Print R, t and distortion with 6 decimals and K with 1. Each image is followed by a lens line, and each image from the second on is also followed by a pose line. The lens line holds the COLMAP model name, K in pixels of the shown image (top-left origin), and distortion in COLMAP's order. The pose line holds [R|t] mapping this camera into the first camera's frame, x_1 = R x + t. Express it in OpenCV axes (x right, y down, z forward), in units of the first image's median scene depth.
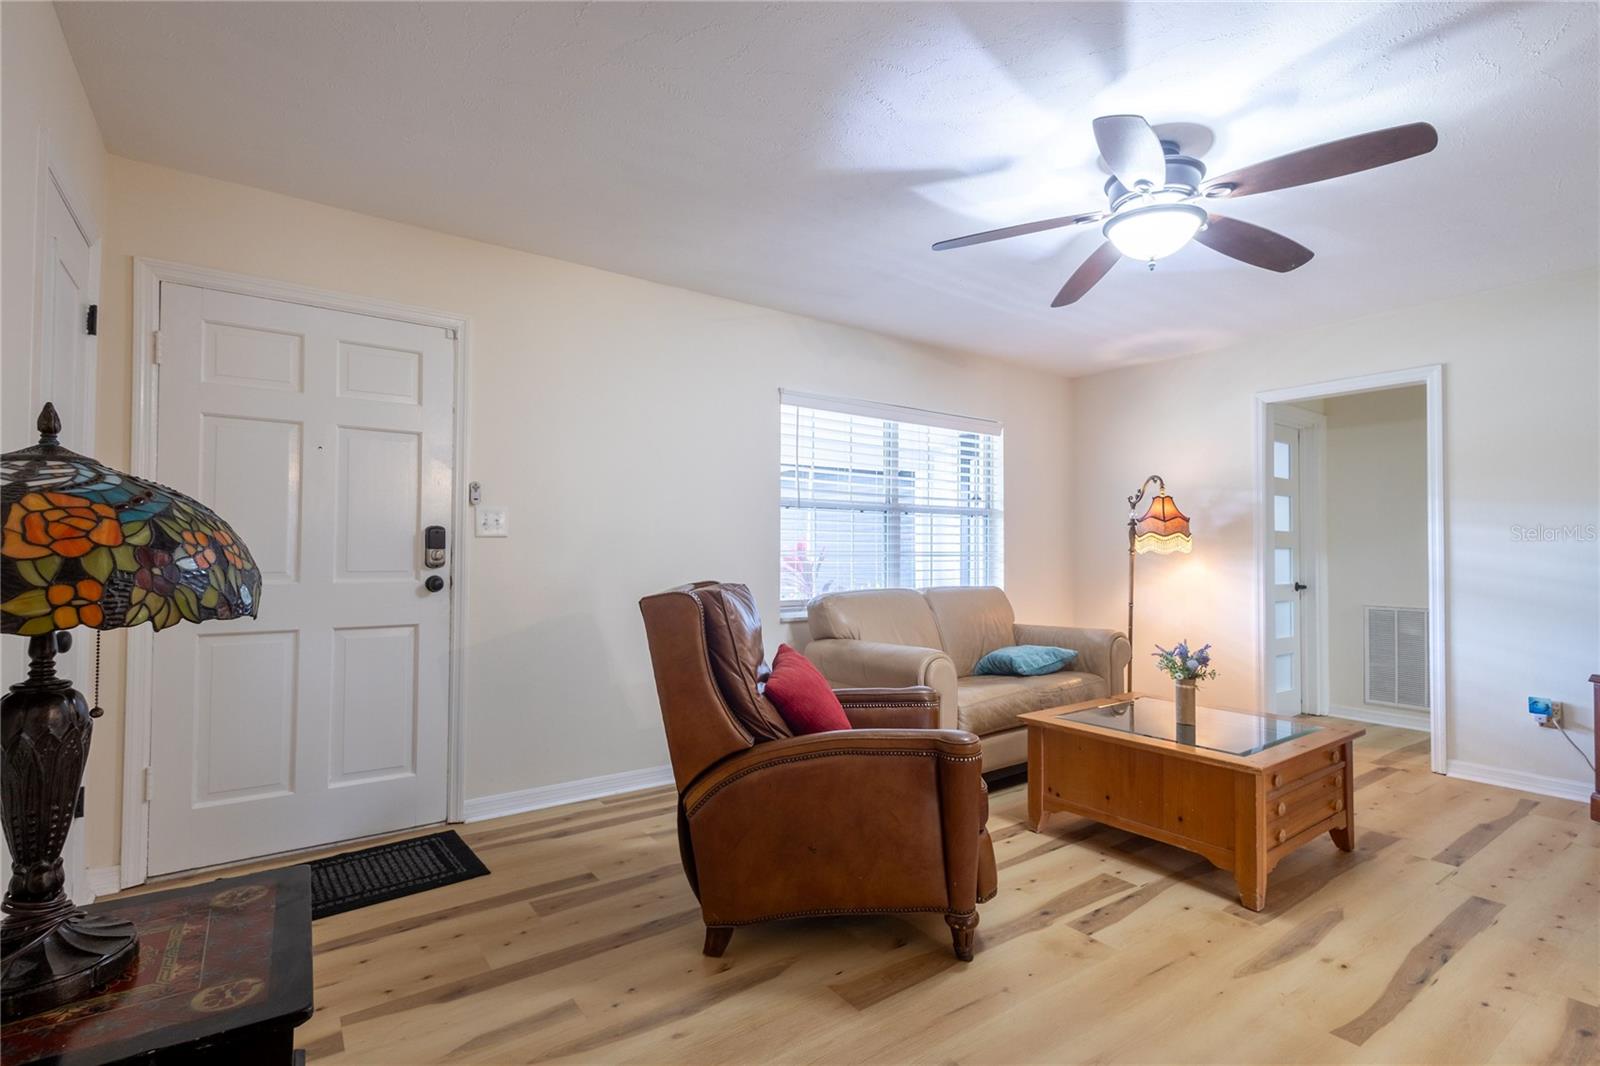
lens RADIAL K [[728.6, 0, 782.4], [0, 728.6, 532.8], [0, 0, 1]] dist [0.014038, -0.005396]
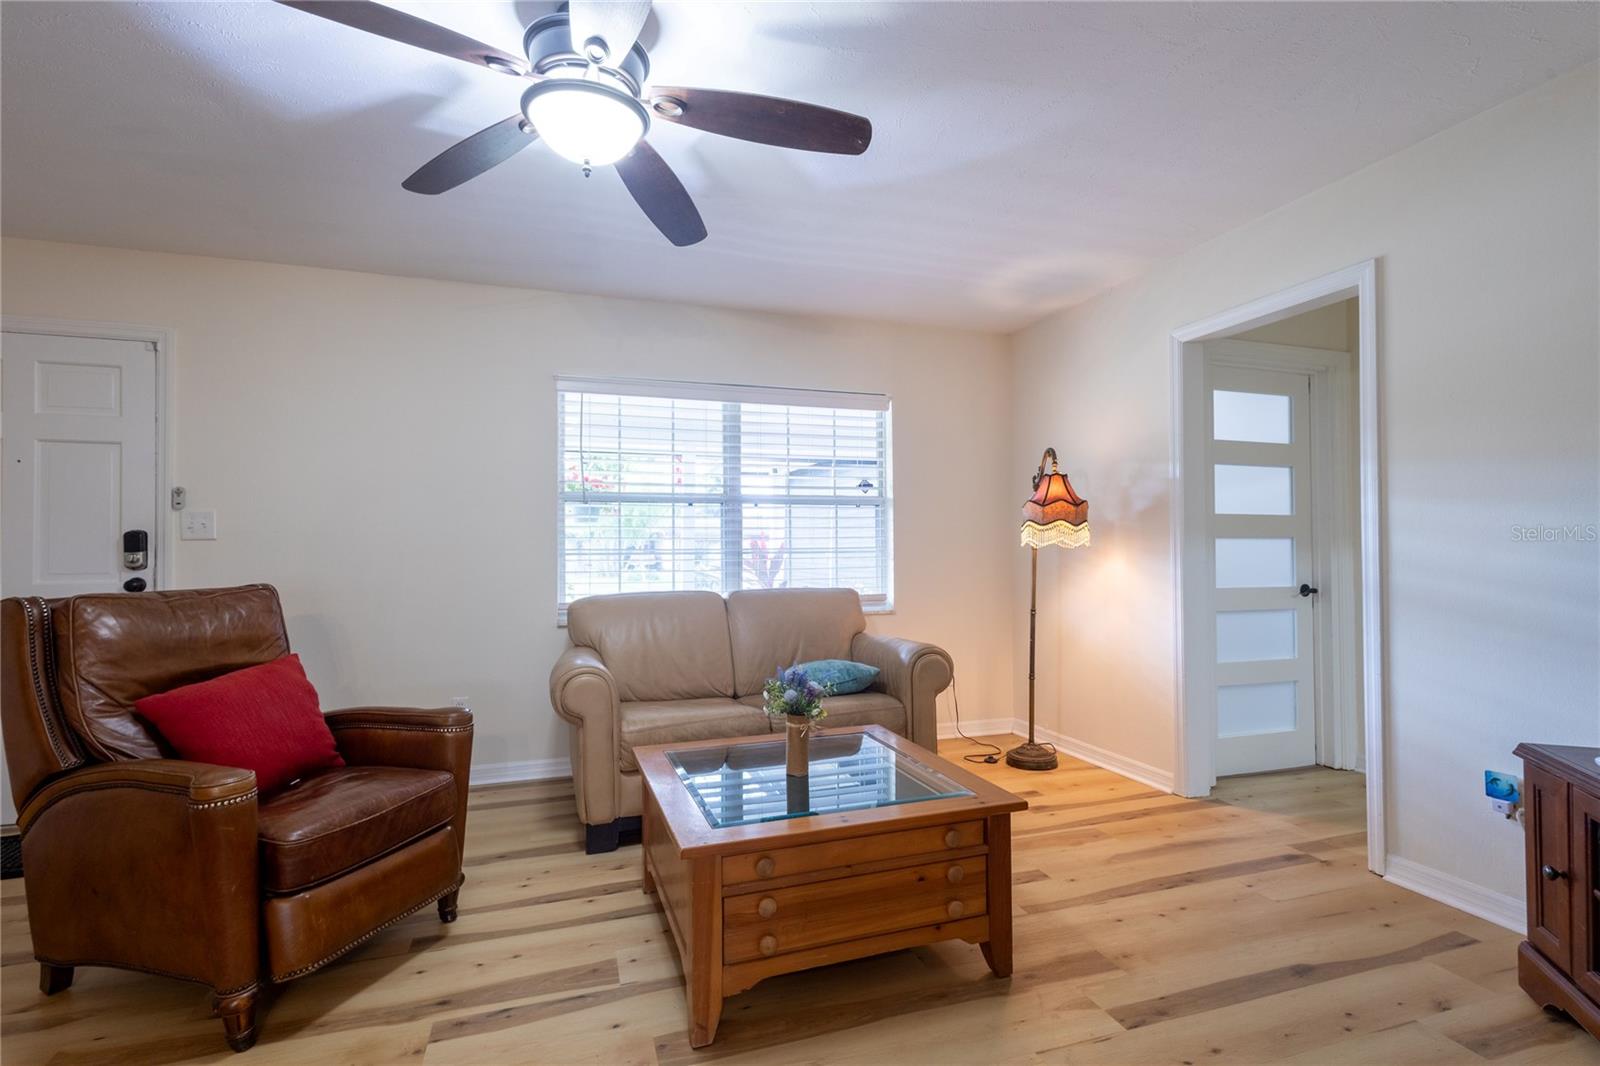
lens RADIAL K [[728.6, 0, 782.4], [0, 728.6, 532.8], [0, 0, 1]] dist [0.014038, -0.005396]
pose [[0.957112, -0.017281, -0.289201, 0.569330], [0.018325, 0.999832, 0.000903, 0.008125], [0.289137, -0.006164, 0.957268, 0.206145]]
